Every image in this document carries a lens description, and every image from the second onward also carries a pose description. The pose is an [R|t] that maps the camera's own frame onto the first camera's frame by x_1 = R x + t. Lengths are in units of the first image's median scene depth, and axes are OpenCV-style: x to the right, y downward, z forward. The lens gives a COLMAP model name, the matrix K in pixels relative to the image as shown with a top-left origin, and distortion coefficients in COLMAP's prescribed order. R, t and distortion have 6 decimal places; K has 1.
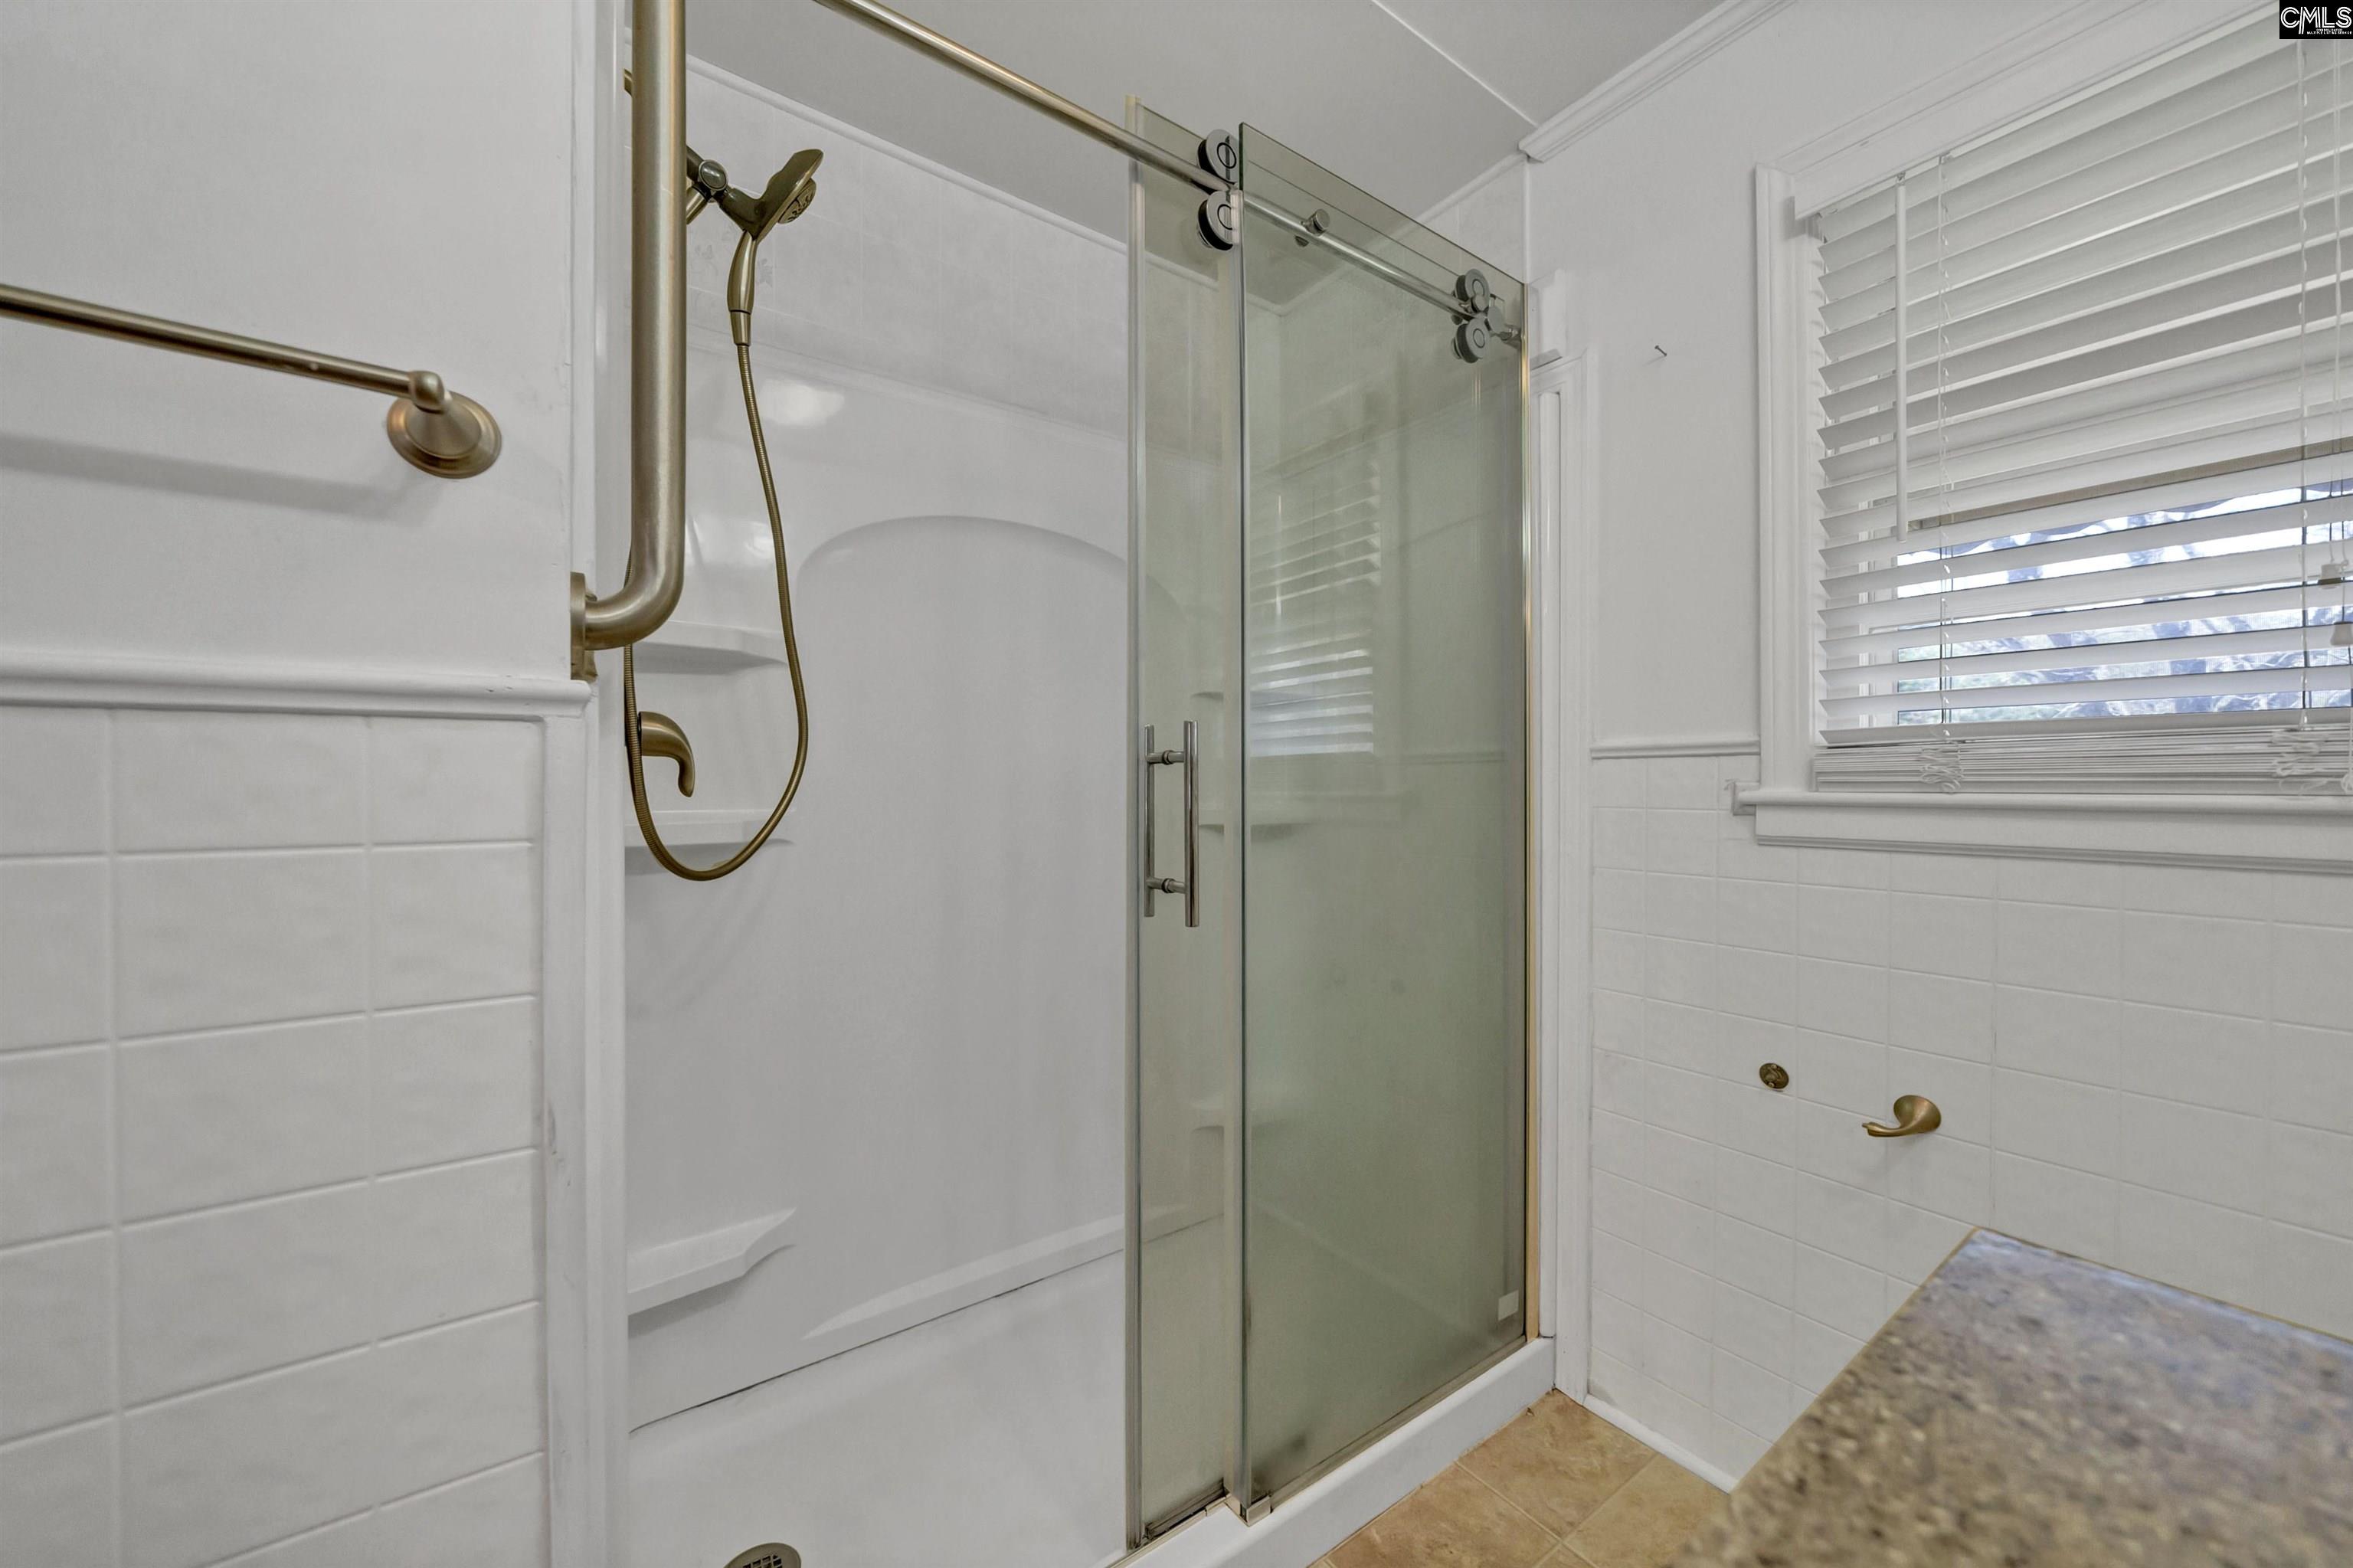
lens RADIAL K [[835.6, 0, 1193.1], [0, 835.6, 784.9], [0, 0, 1]] dist [-0.003625, -0.000298]
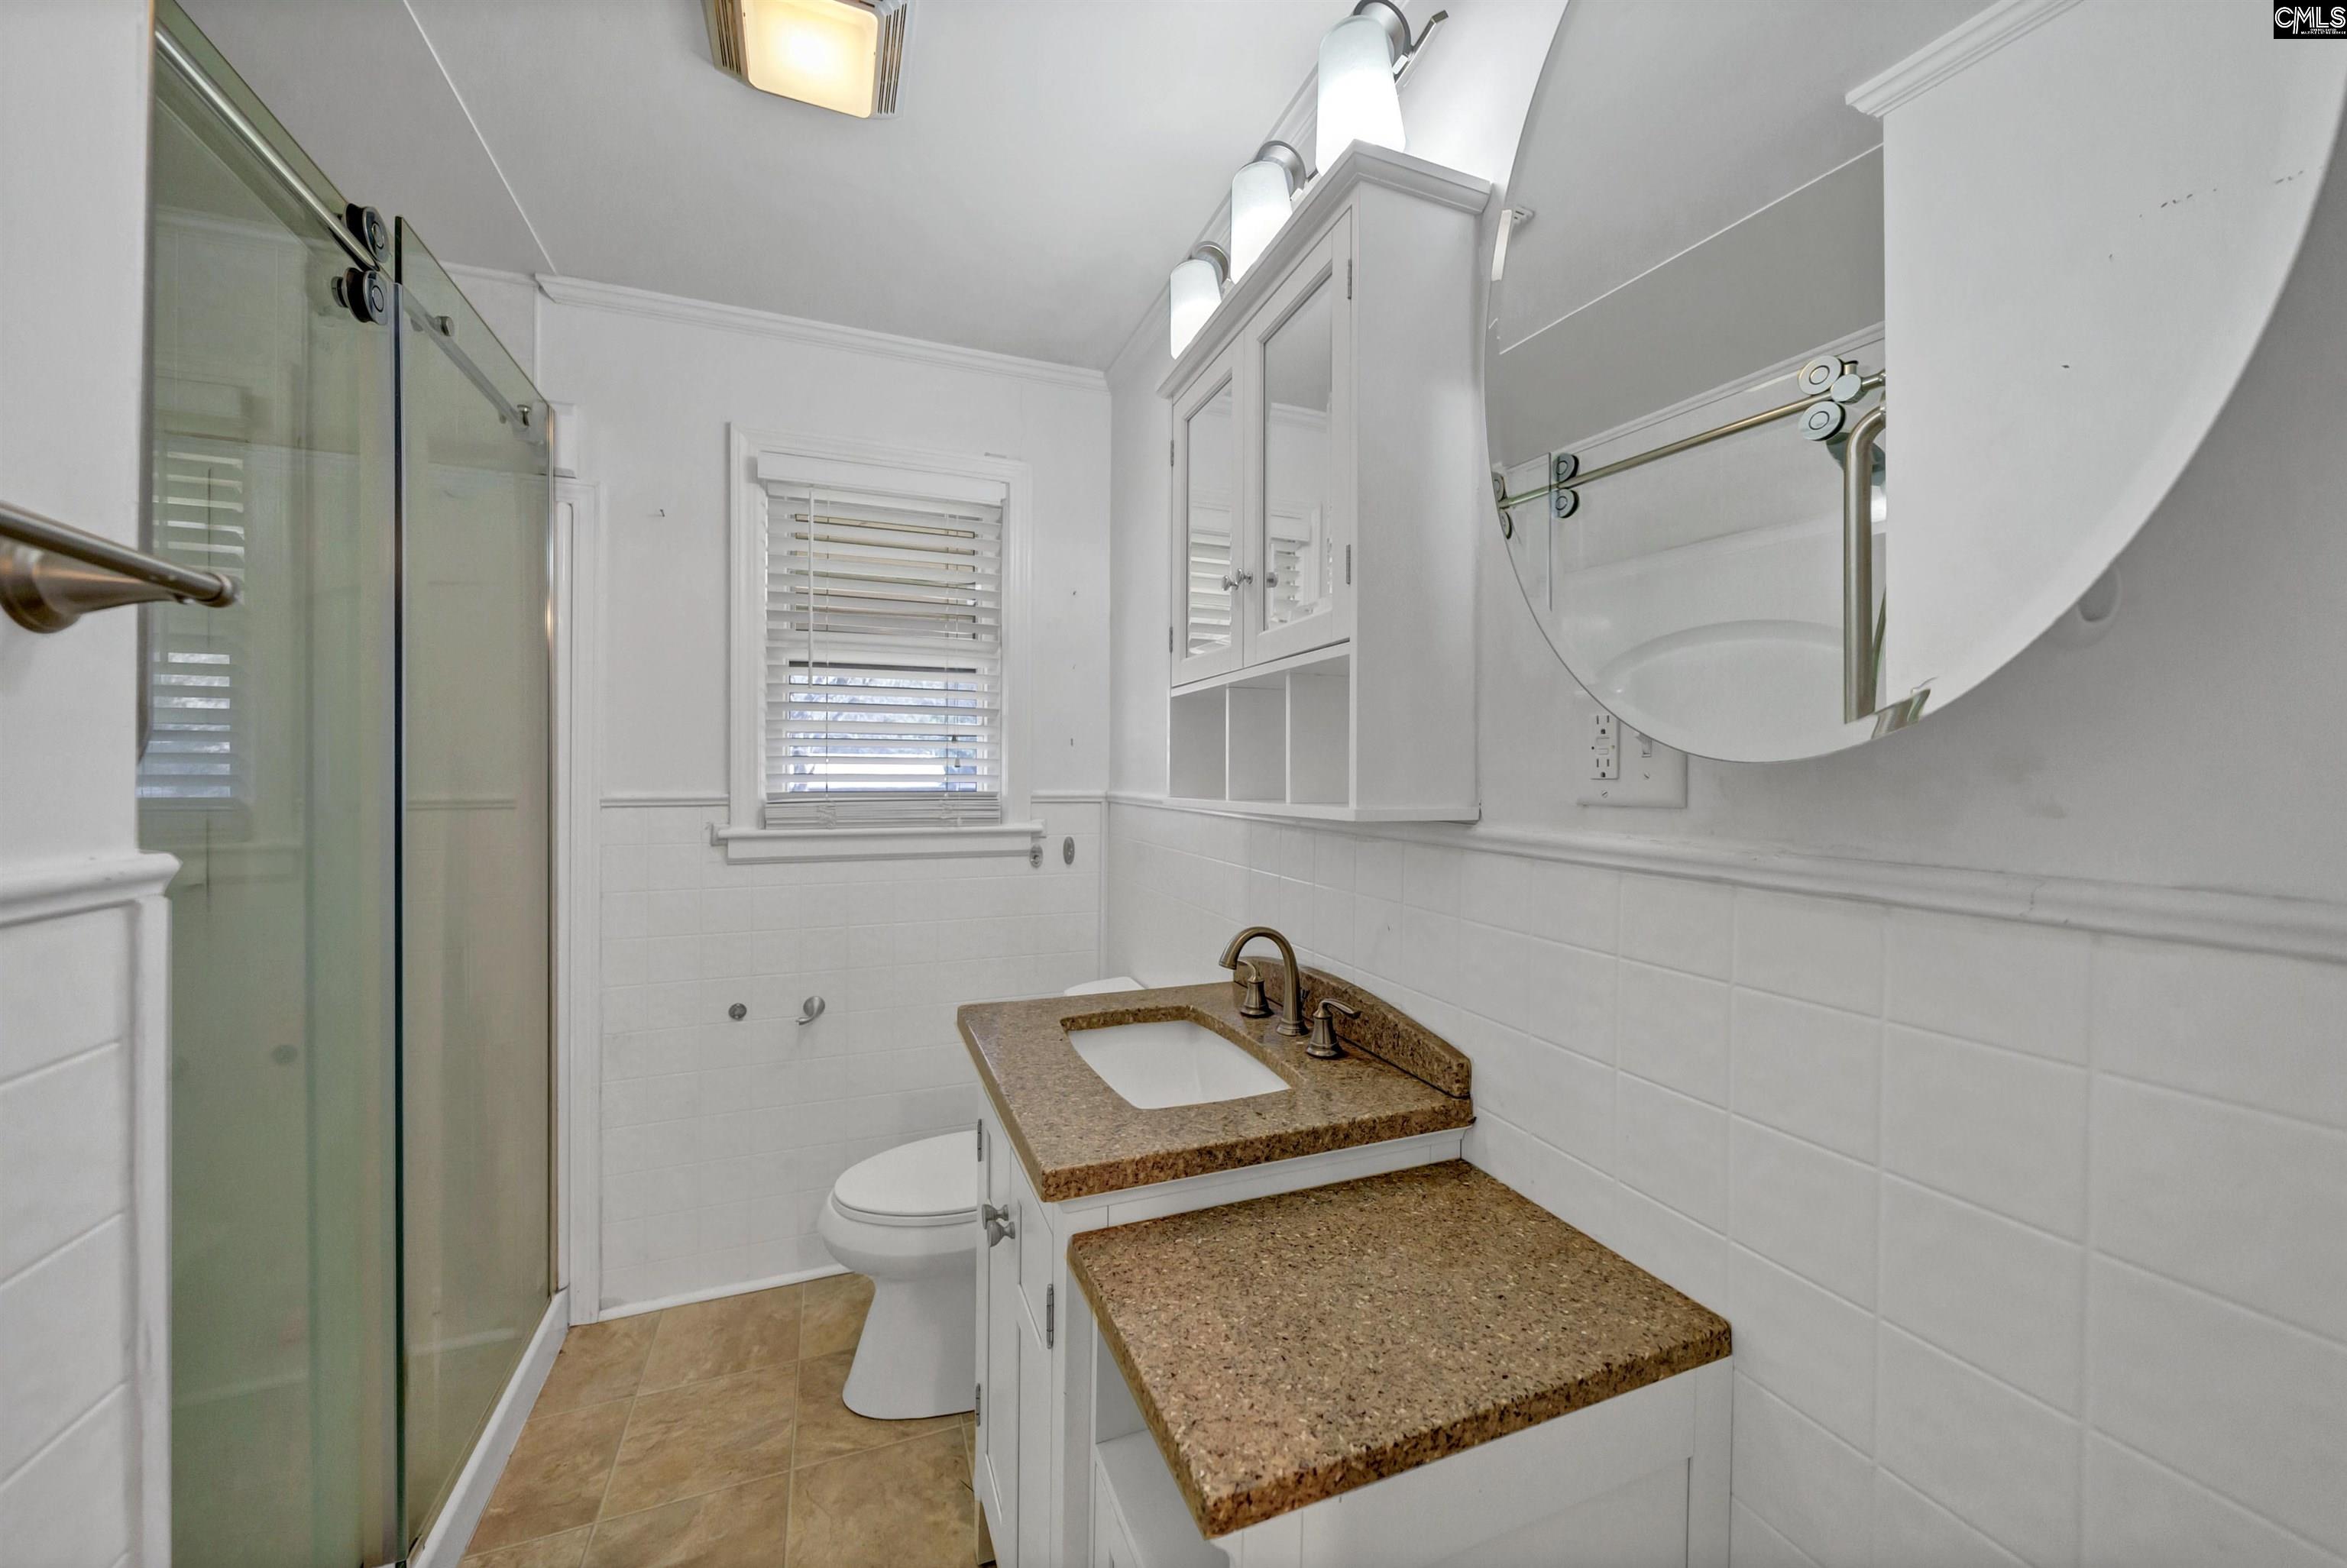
lens RADIAL K [[833.3, 0, 1156.7], [0, 833.3, 785.3], [0, 0, 1]] dist [-0.003625, -0.000298]
pose [[0.228507, -0.004893, 0.973530, -0.638430], [-0.003067, 0.999979, 0.005746, -0.086484], [-0.973537, -0.004299, 0.228487, -0.119715]]
